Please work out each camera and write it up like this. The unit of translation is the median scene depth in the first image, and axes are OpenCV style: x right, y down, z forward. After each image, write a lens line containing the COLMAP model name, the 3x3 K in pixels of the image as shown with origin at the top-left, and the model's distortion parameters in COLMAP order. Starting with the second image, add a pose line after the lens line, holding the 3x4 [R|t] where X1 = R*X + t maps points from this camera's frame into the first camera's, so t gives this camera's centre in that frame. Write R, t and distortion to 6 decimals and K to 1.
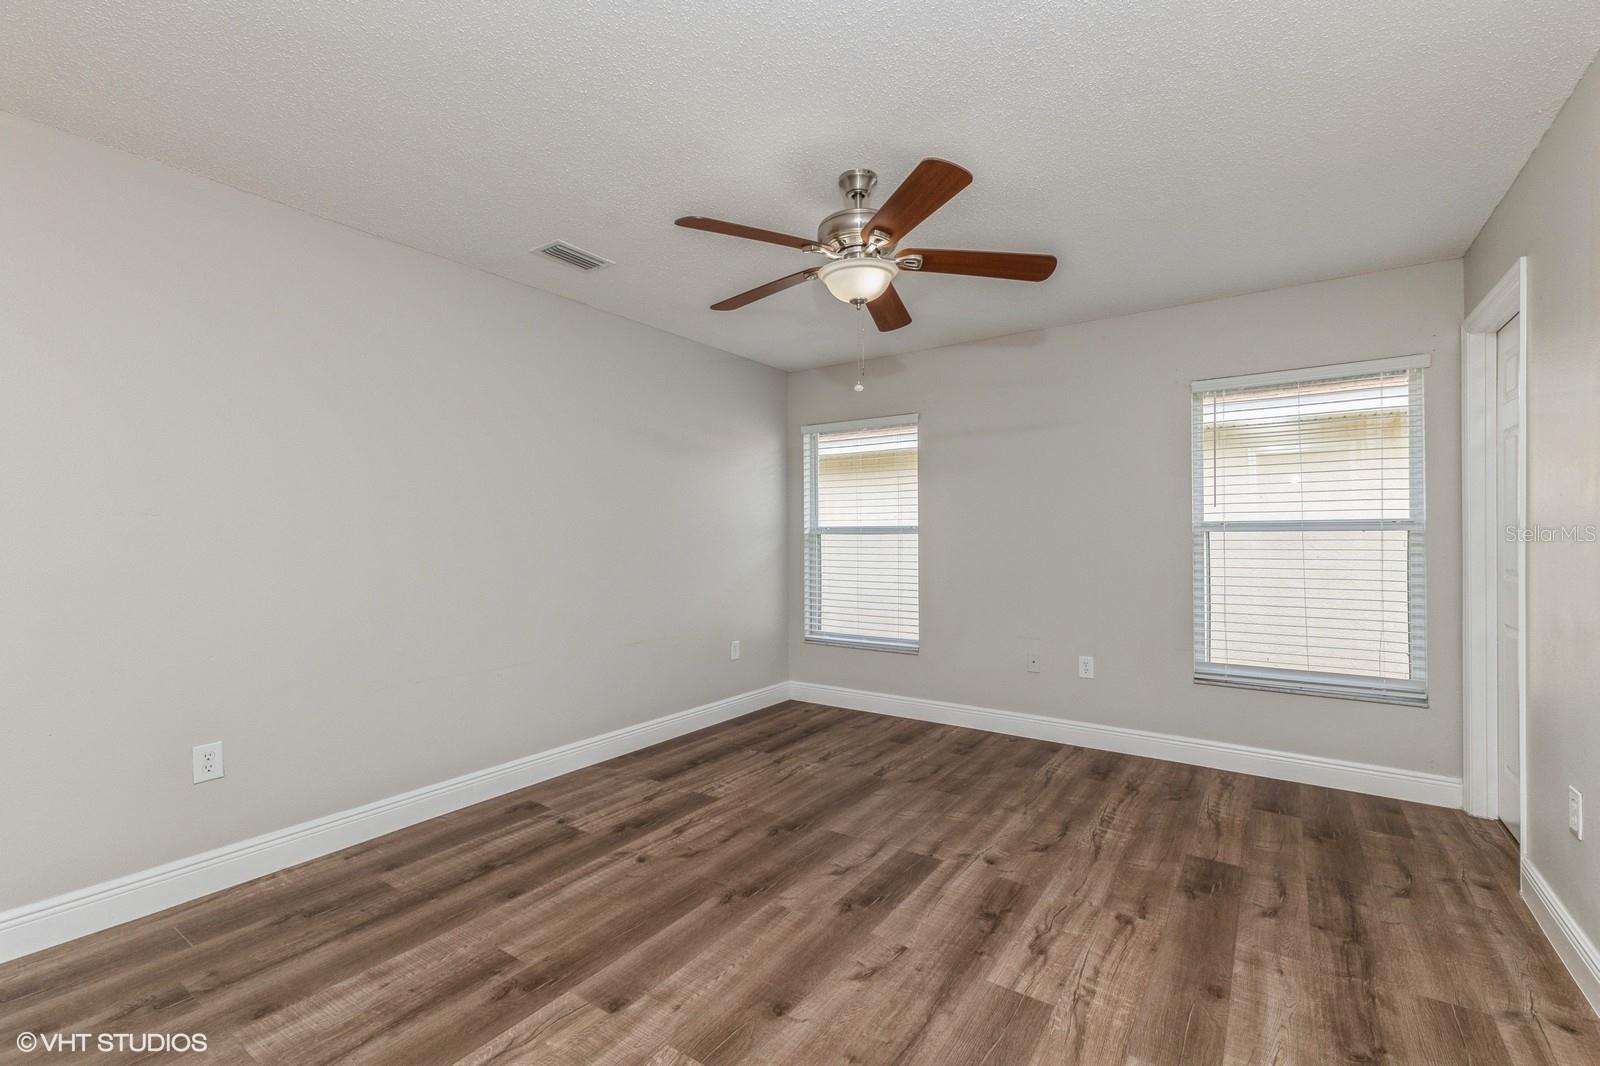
lens RADIAL K [[690.0, 0, 797.5], [0, 690.0, 539.7], [0, 0, 1]] dist [0.011336, -0.002747]
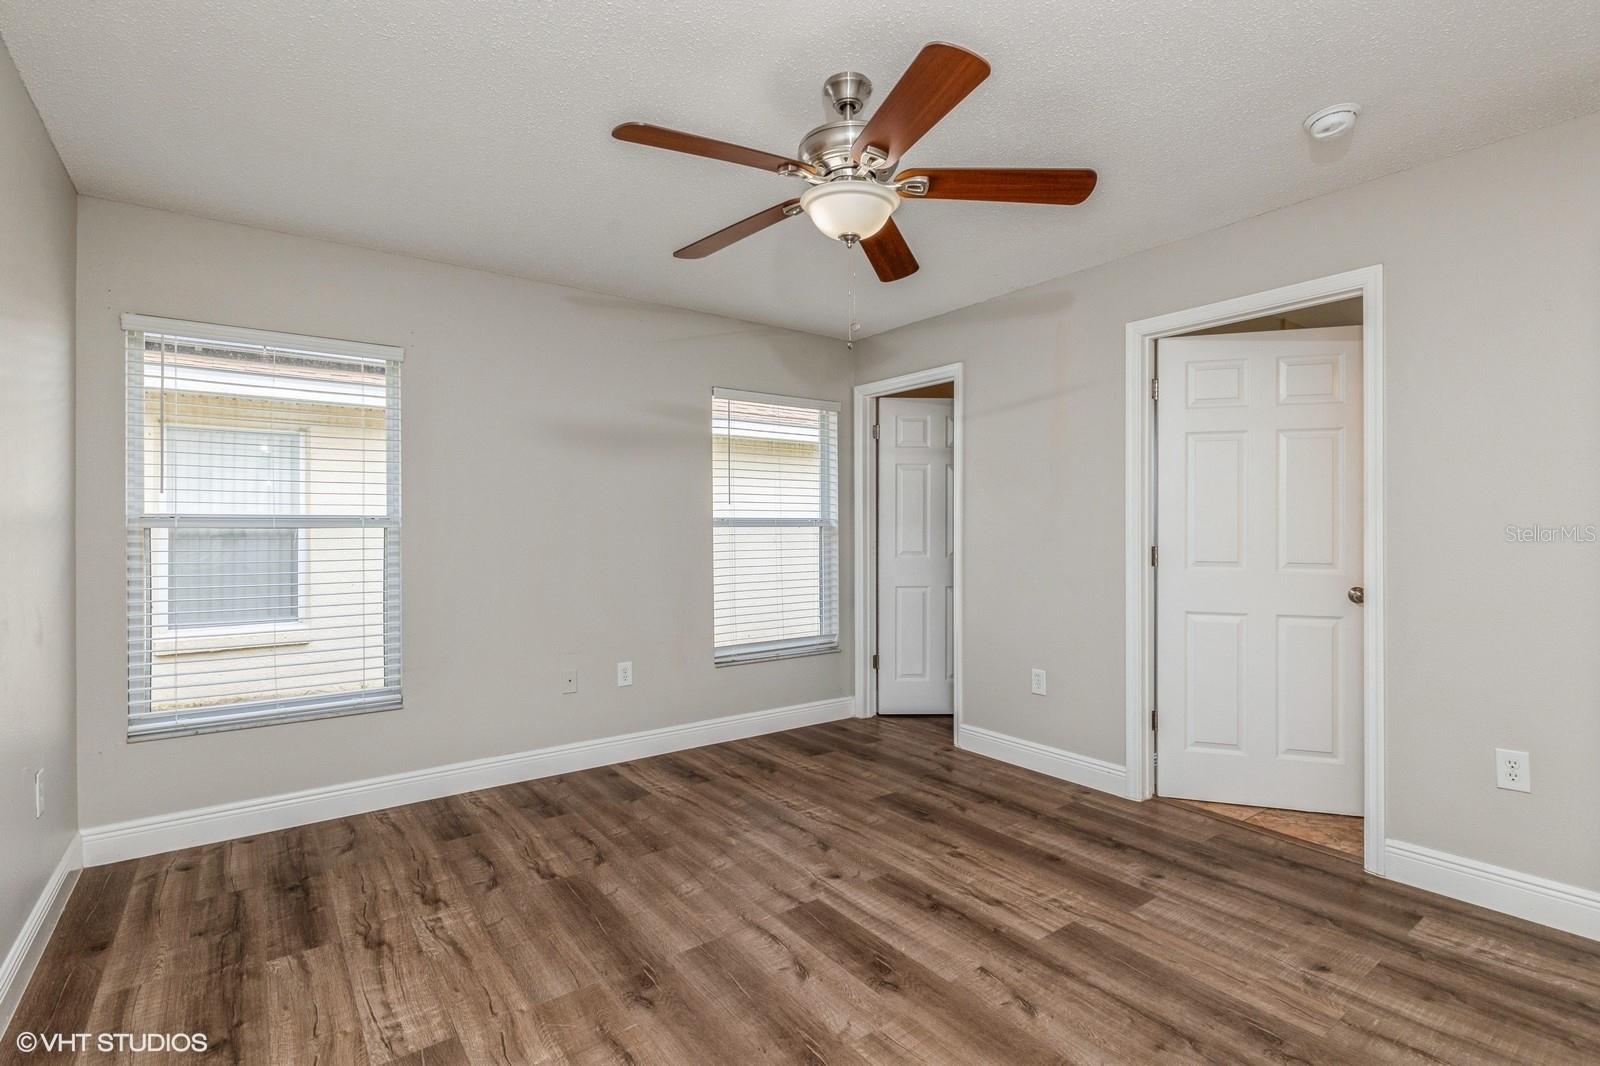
lens RADIAL K [[750.1, 0, 803.9], [0, 750.1, 529.2], [0, 0, 1]] dist [-0.002580, -0.001499]
pose [[0.319779, 0.003208, 0.947487, -0.574657], [0.006693, 0.999962, -0.005645, 0.000067], [-0.947469, 0.008147, 0.319745, 0.584454]]
